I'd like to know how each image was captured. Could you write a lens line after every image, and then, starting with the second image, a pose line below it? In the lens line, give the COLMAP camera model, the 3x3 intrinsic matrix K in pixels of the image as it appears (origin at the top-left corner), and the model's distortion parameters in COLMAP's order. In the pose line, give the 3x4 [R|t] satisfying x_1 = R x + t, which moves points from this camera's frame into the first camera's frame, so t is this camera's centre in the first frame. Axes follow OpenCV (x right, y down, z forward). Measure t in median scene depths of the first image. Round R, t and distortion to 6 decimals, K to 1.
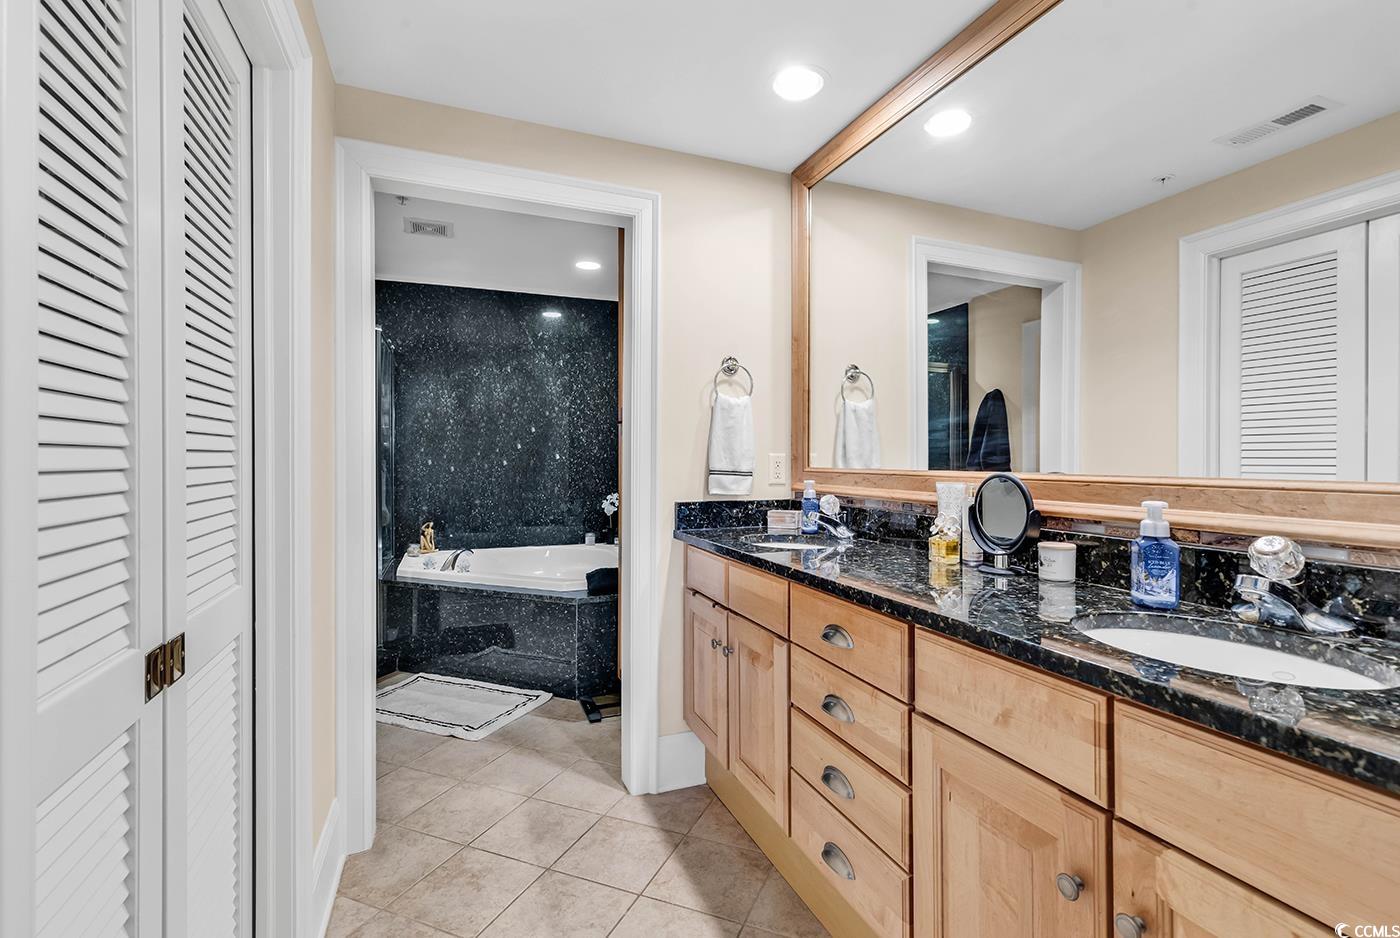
lens RADIAL K [[639.4, 0, 714.1], [0, 639.4, 466.4], [0, 0, 1]] dist [0.003604, 0.000951]
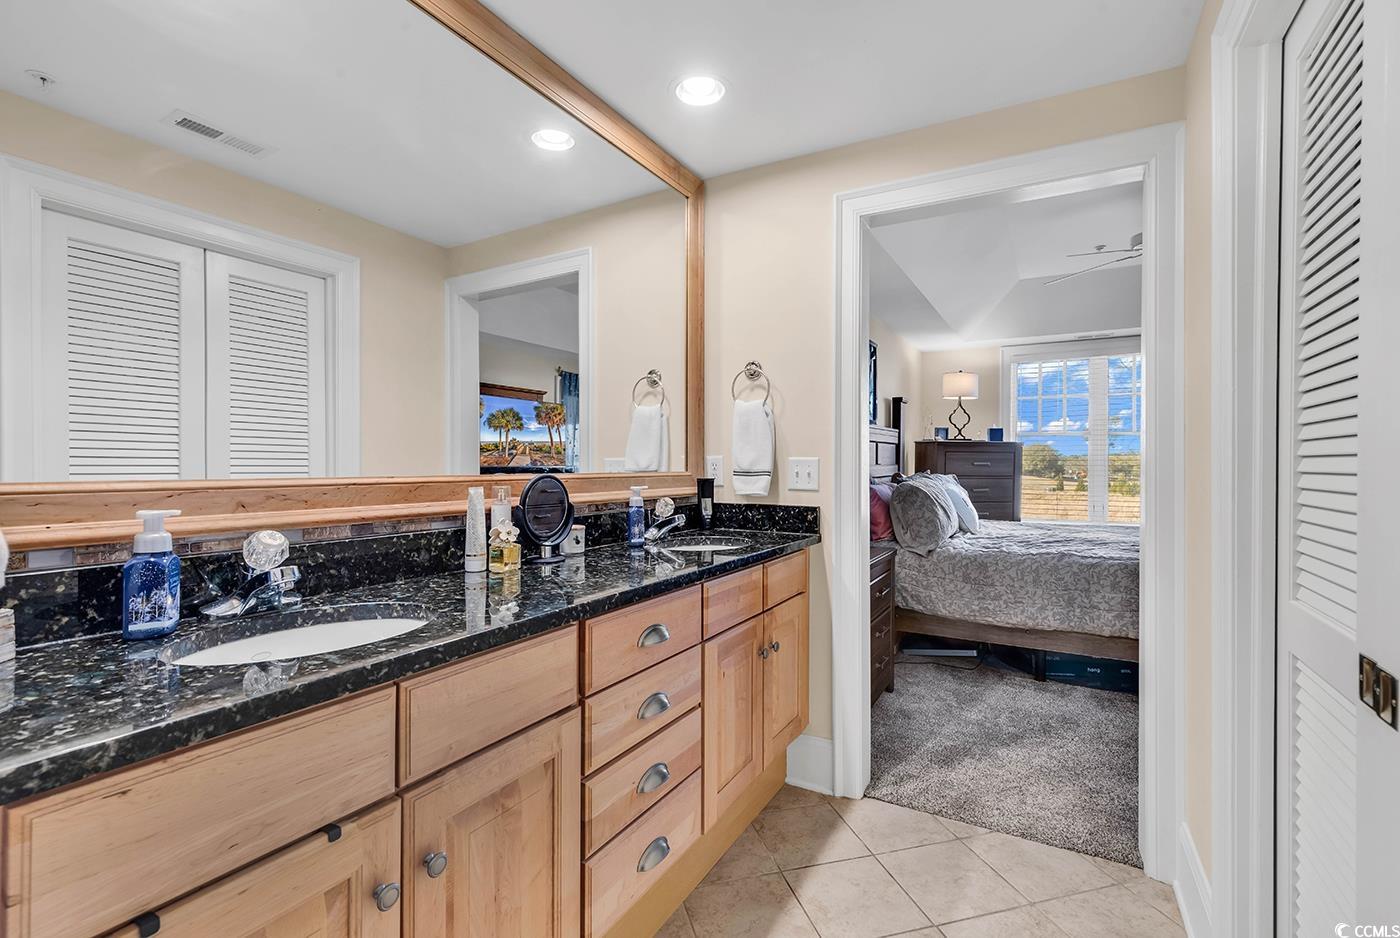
lens RADIAL K [[639.4, 0, 714.1], [0, 639.4, 466.4], [0, 0, 1]] dist [0.003604, 0.000951]
pose [[-0.624913, -0.008822, 0.780645, -0.501747], [0.000594, 0.999930, 0.011775, -0.013698], [-0.780694, 0.007822, -0.624864, 1.179339]]
